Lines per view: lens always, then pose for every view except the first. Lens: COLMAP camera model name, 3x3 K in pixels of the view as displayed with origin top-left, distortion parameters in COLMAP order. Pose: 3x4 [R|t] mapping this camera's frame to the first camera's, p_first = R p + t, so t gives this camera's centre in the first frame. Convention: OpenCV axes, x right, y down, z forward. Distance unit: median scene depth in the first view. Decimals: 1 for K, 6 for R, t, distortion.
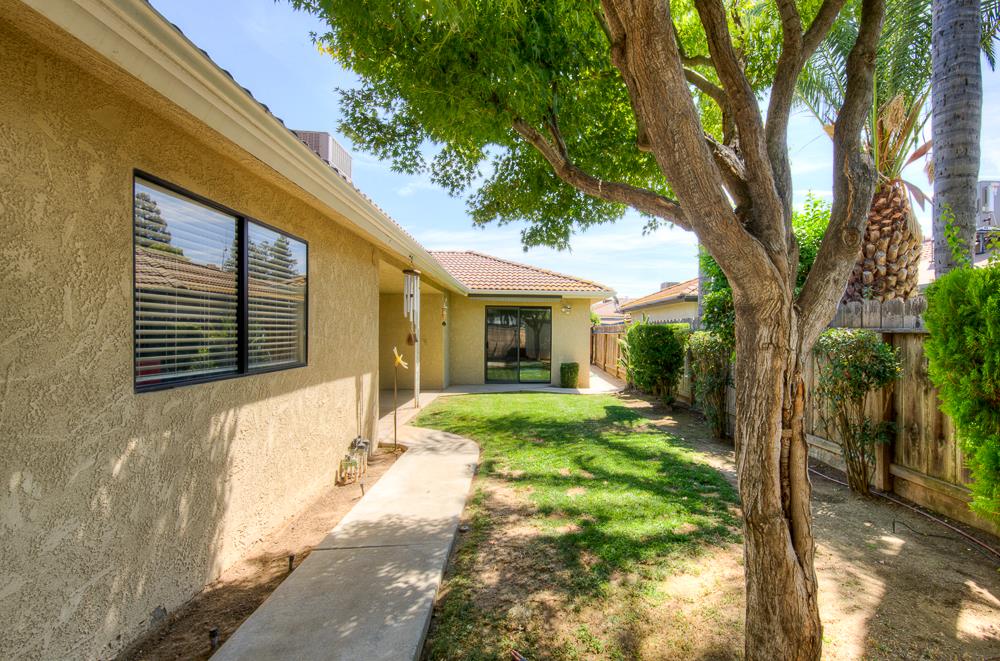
lens RADIAL K [[530.2, 0, 500.0], [0, 530.2, 330.5], [0, 0, 1]] dist [-0.002214, 0.000301]
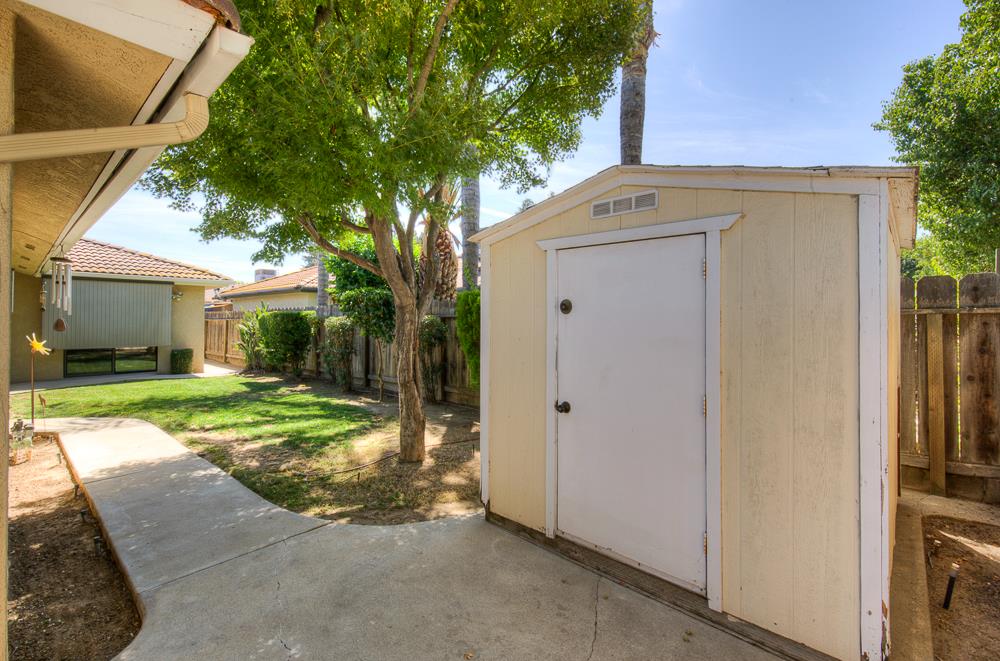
lens RADIAL K [[446.0, 0, 500.8], [0, 446.0, 320.5], [0, 0, 1]] dist [0.002503, 0.000283]
pose [[0.723395, -0.009243, 0.690373, -0.202542], [0.003354, 0.999946, 0.009873, 0.001203], [-0.690427, -0.004827, 0.723386, -0.273976]]
